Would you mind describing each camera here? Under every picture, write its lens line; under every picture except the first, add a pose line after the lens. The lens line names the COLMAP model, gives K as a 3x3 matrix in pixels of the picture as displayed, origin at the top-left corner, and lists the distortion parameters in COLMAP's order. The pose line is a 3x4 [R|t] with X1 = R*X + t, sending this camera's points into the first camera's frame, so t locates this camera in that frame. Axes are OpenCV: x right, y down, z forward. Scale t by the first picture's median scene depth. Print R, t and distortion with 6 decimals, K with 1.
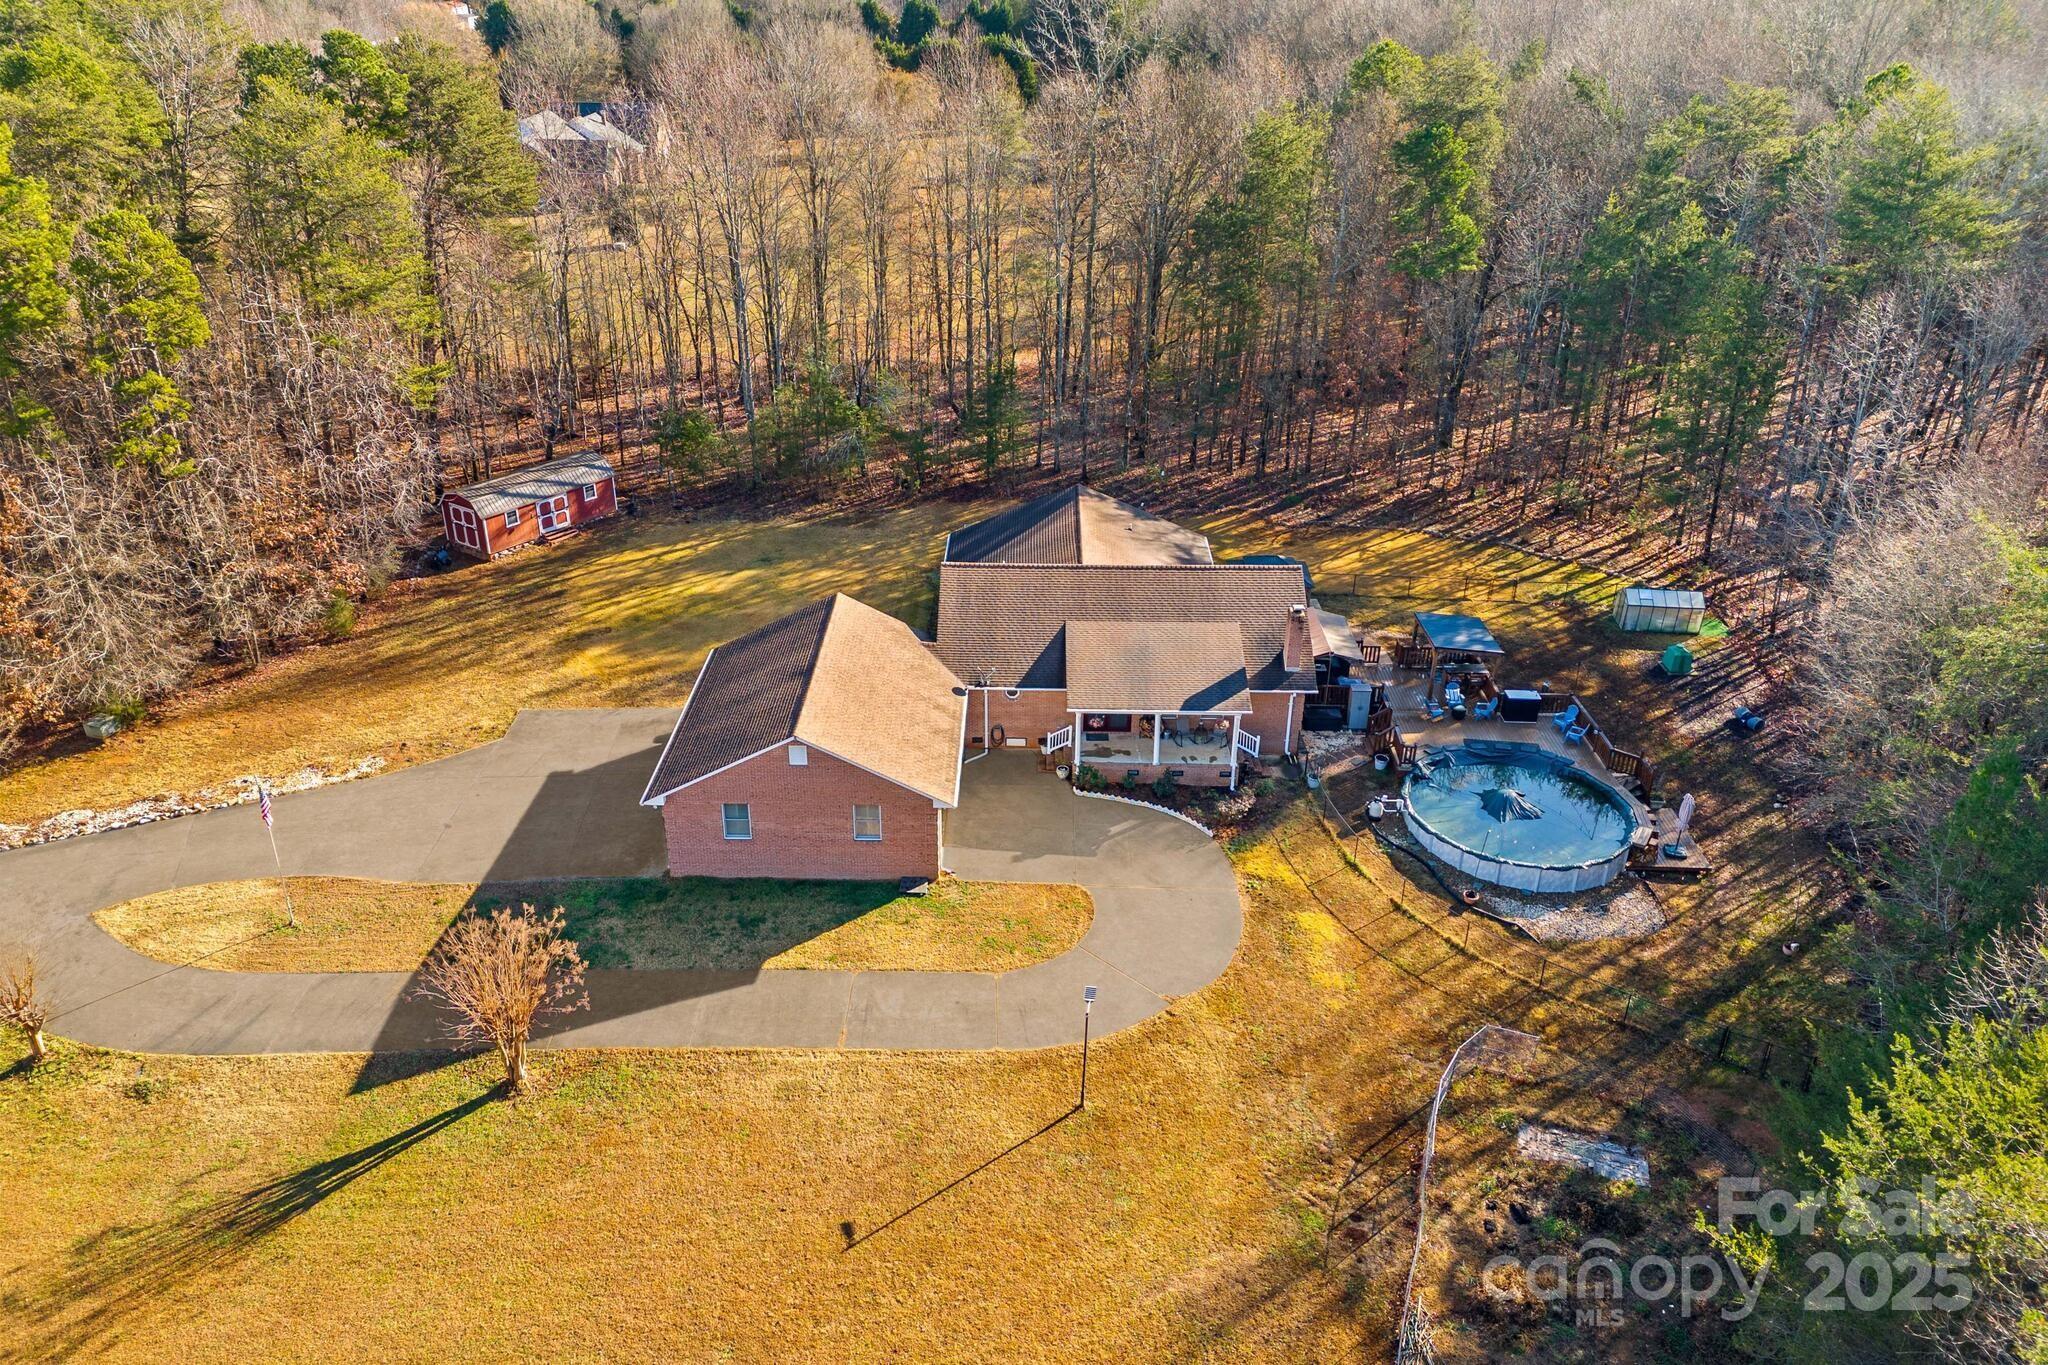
lens RADIAL K [[1532.1, 0, 1024.0], [0, 1532.1, 682.5], [0, 0, 1]] dist [0.032897, -0.006132]
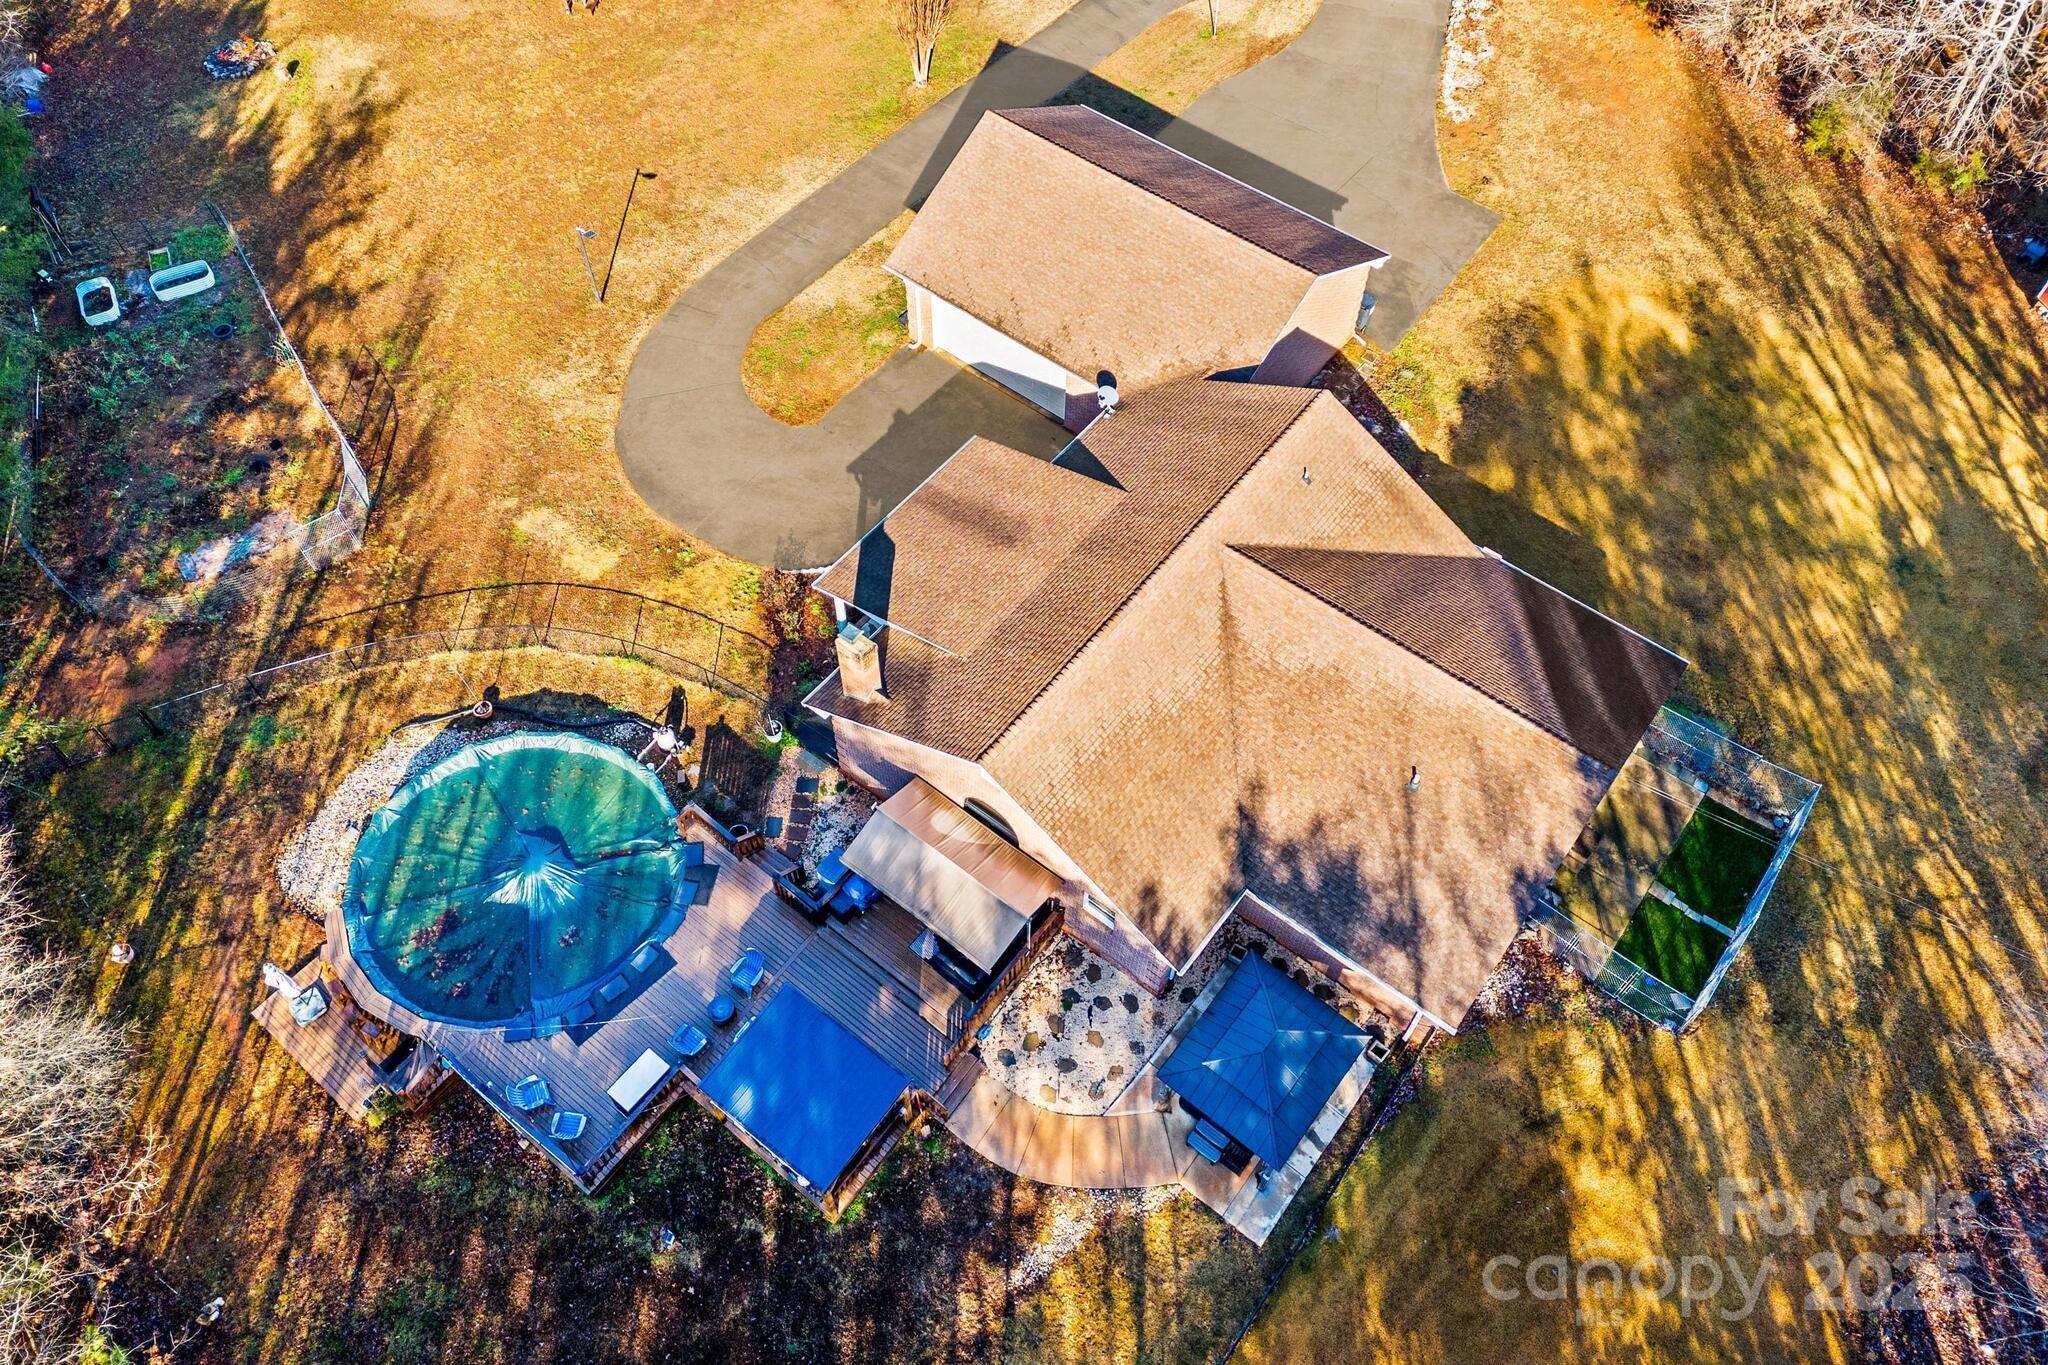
lens RADIAL K [[1532.1, 0, 1024.0], [0, 1532.1, 682.5], [0, 0, 1]] dist [0.032897, -0.006132]
pose [[-0.619455, 0.629743, -0.468722, 0.488886], [-0.356513, 0.306282, 0.882661, -0.681087], [0.699410, 0.713873, 0.034784, 1.173303]]
